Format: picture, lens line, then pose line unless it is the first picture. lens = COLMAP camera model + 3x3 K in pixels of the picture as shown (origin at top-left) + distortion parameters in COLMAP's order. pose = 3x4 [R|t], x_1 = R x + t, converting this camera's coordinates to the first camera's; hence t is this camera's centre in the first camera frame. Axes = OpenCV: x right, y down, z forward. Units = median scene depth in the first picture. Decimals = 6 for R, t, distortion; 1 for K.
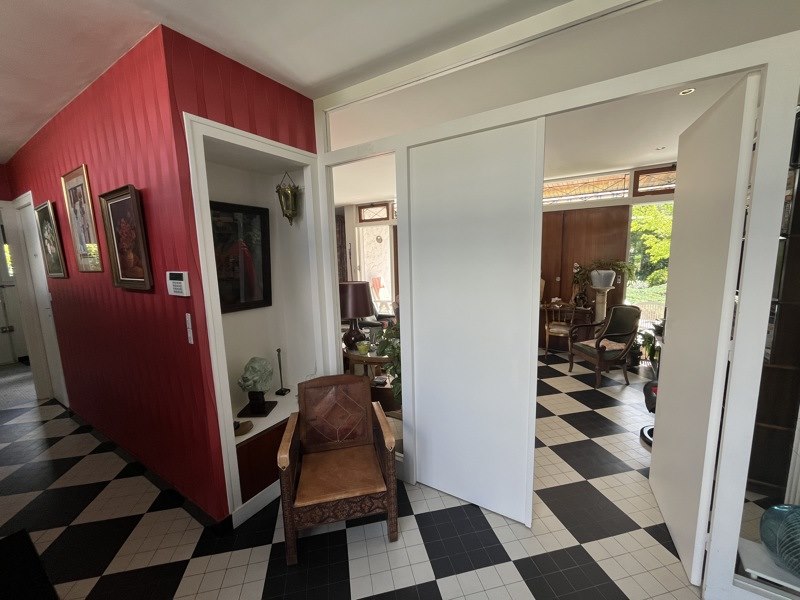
lens RADIAL K [[322.8, 0, 400.0], [0, 322.8, 300.0], [0, 0, 1]] dist [-0.006935, -0.000183]
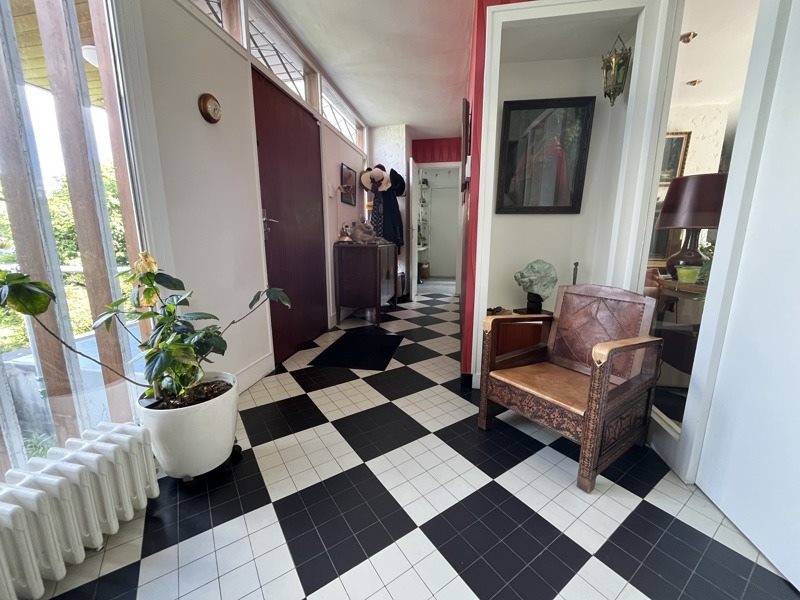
lens RADIAL K [[321.5, 0, 400.0], [0, 321.5, 300.0], [0, 0, 1]] dist [0.001140, 0.000203]
pose [[0.370881, 0.205246, -0.905716, 0.361072], [-0.139480, 0.976520, 0.164176, 0.226540], [0.918146, 0.065439, 0.390801, 0.255944]]
